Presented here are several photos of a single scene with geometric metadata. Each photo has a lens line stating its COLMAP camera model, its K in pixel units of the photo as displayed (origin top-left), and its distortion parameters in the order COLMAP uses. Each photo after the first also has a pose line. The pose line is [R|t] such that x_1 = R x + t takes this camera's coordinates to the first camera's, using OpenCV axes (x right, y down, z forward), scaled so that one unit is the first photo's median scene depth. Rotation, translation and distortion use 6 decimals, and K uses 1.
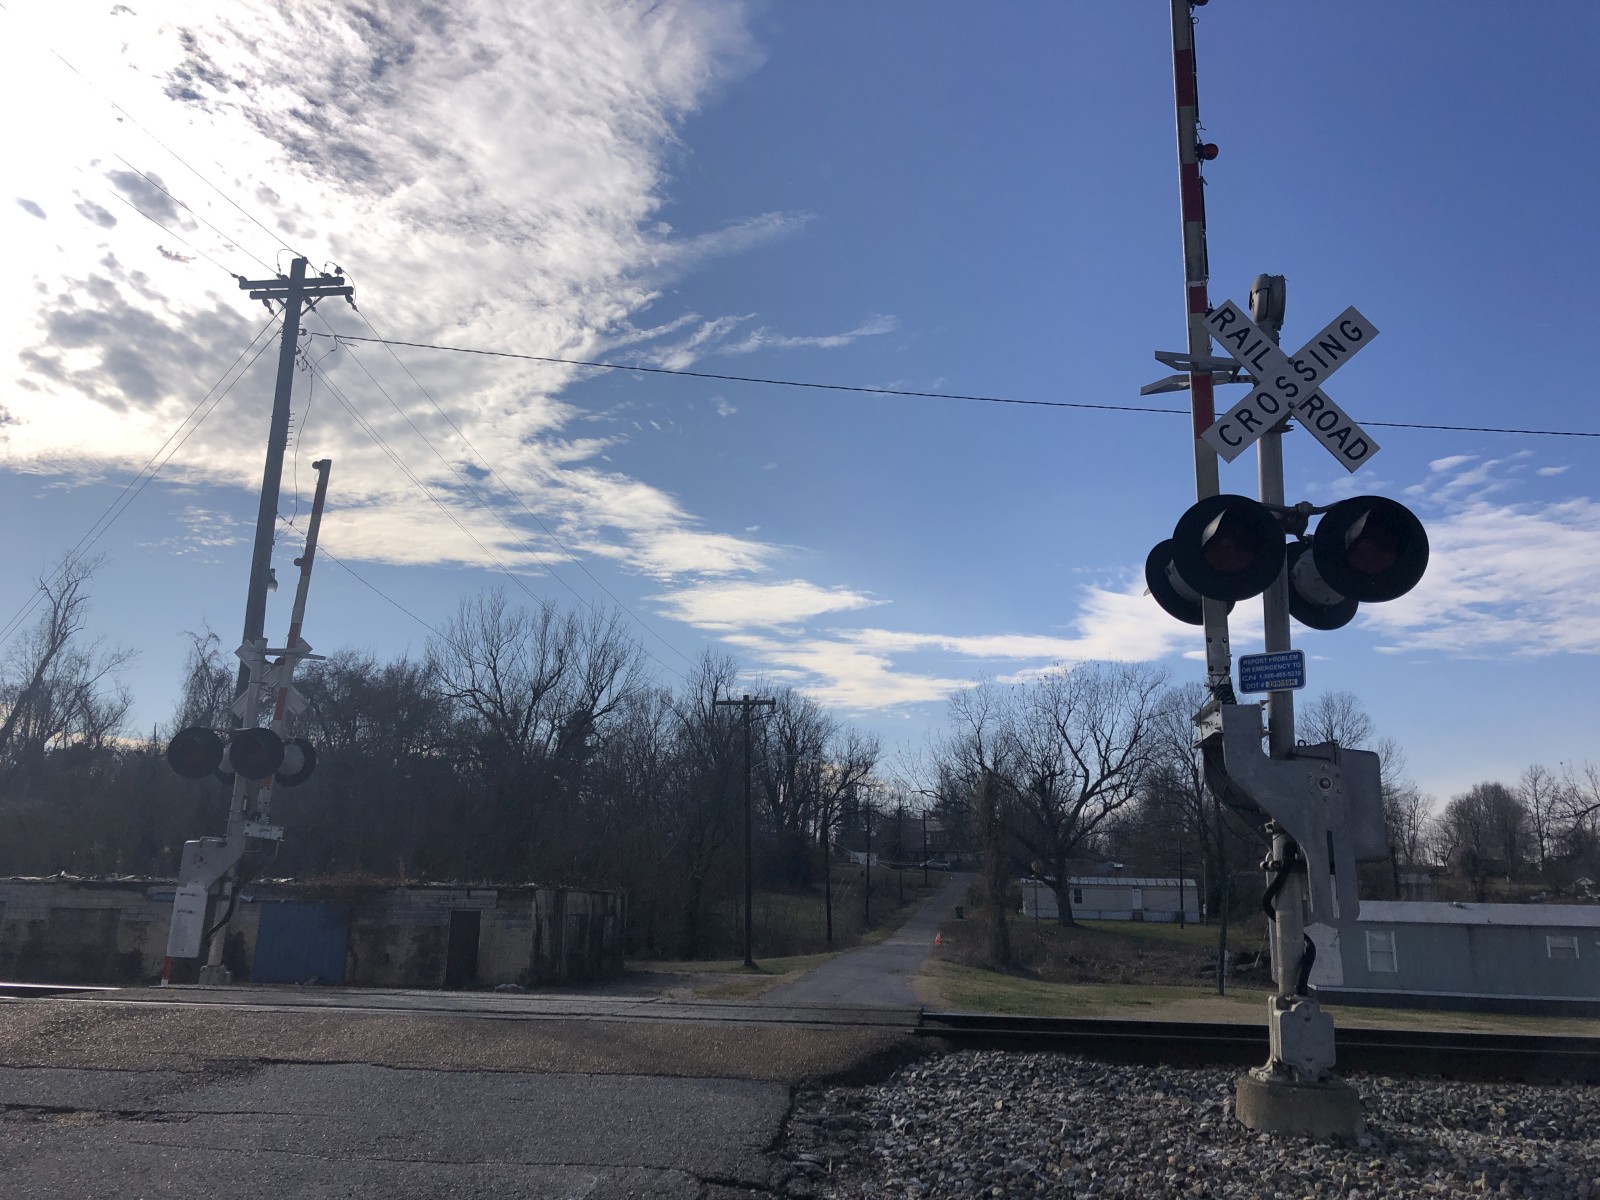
lens RADIAL K [[1349.2, 0, 811.1], [0, 1349.2, 540.2], [0, 0, 1]] dist [0.054405, -0.017781]
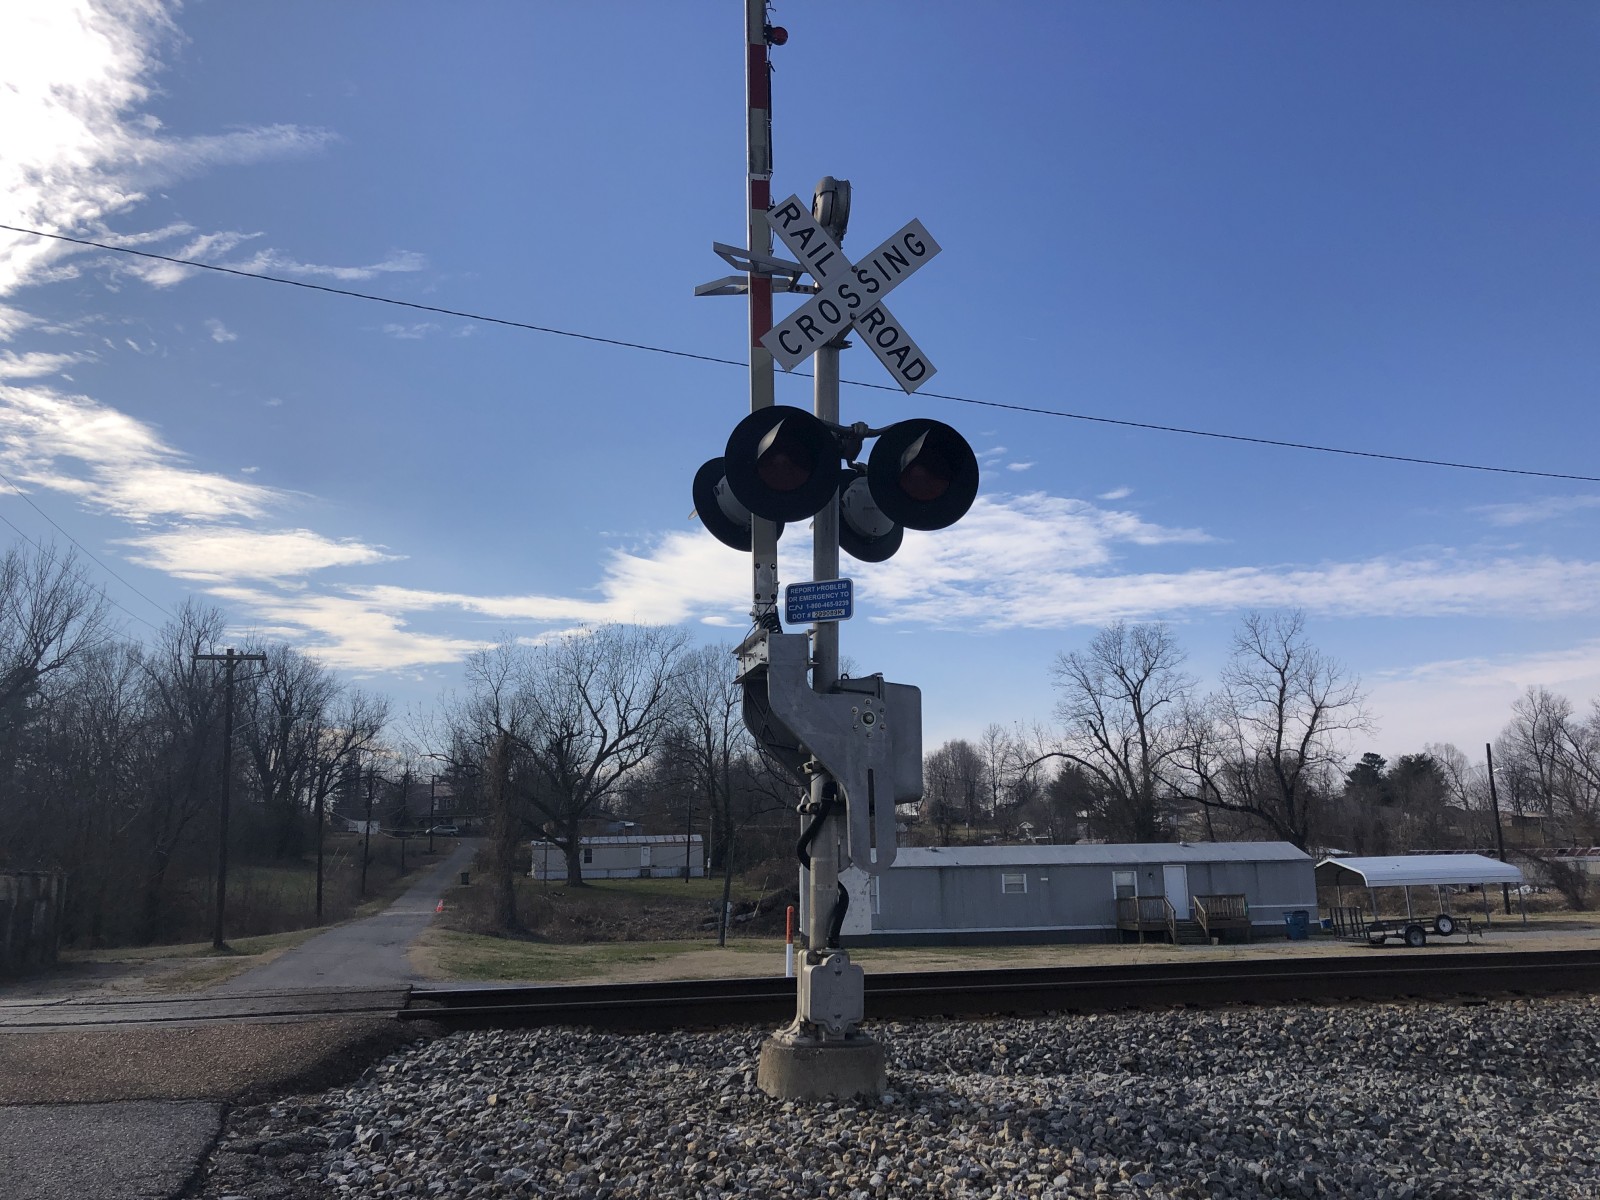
lens RADIAL K [[1357.8, 0, 795.5], [0, 1357.8, 560.6], [0, 0, 1]] dist [0.115041, -0.122241]
pose [[0.943715, 0.039148, 0.328436, 0.004630], [-0.053188, 0.998010, 0.033870, 0.009480], [-0.326457, -0.049432, 0.943919, 0.032766]]
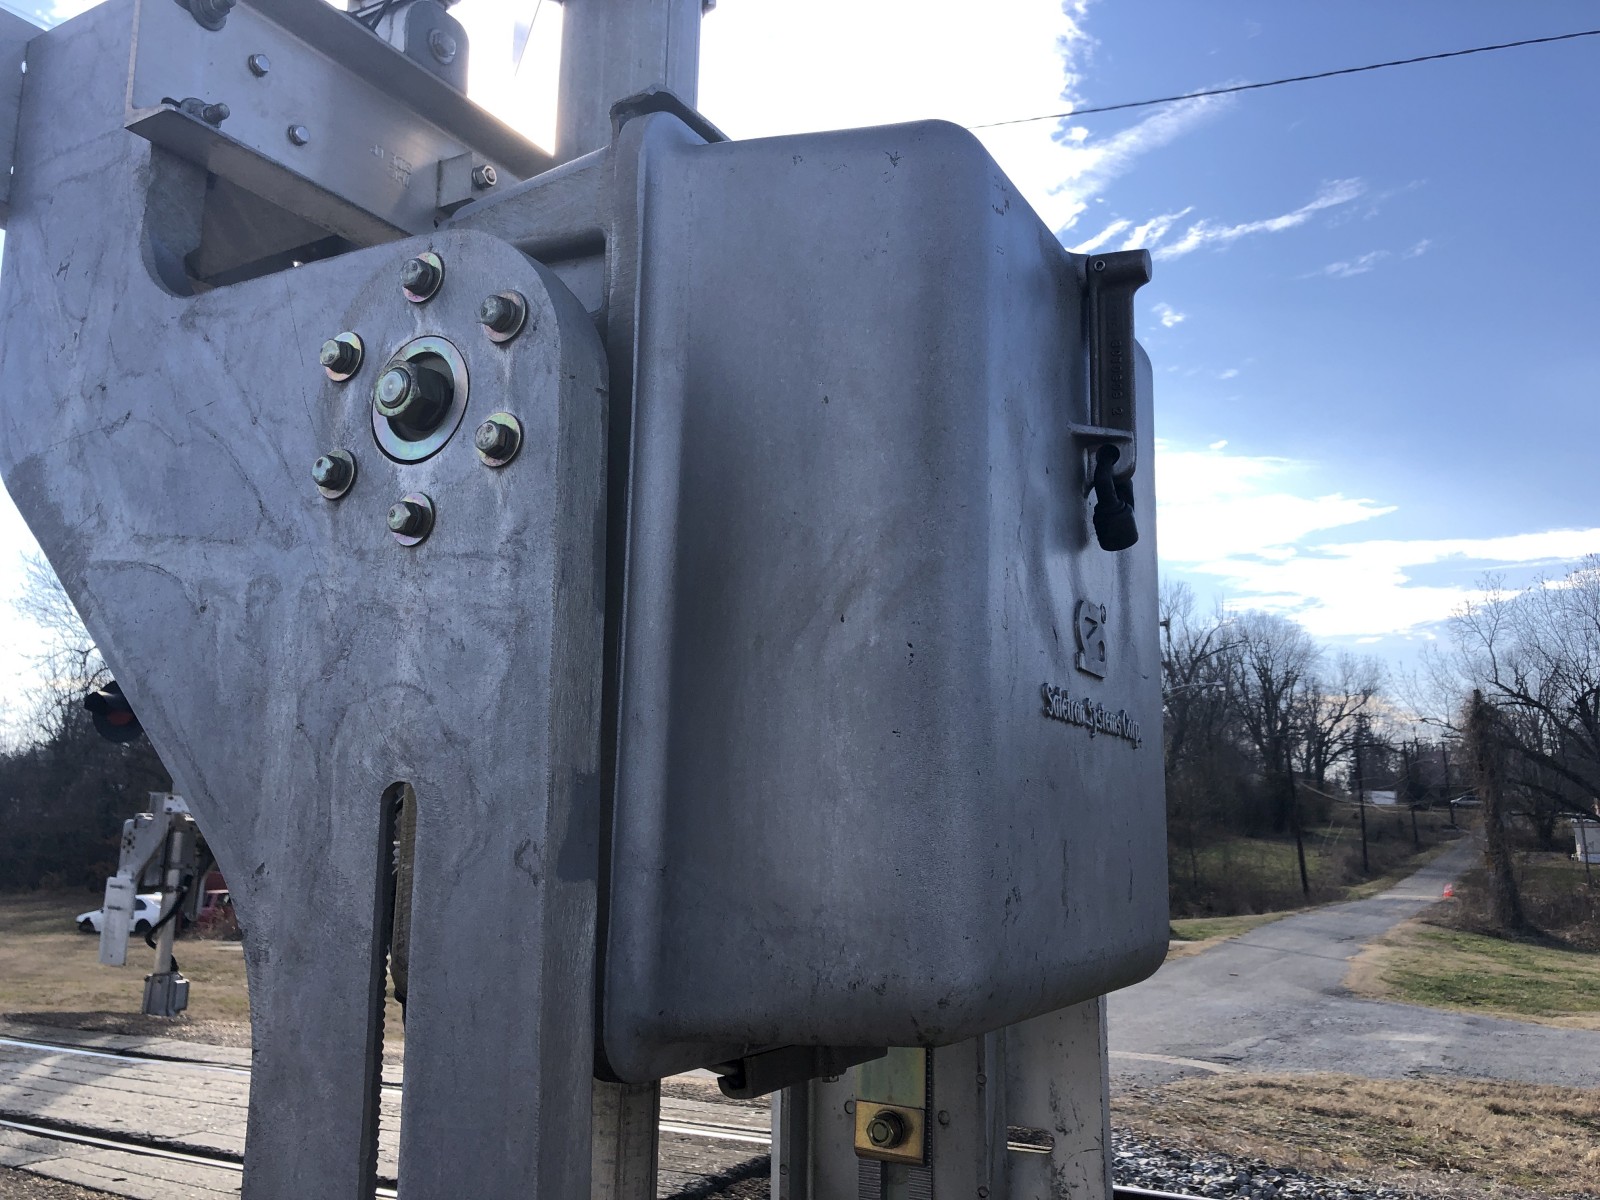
lens RADIAL K [[1357.8, 0, 795.5], [0, 1357.8, 560.6], [0, 0, 1]] dist [0.115041, -0.122241]
pose [[0.931983, -0.091905, -0.350658, 0.197653], [0.111324, 0.993147, 0.035581, 0.076717], [0.344985, -0.072198, 0.935827, 0.368931]]
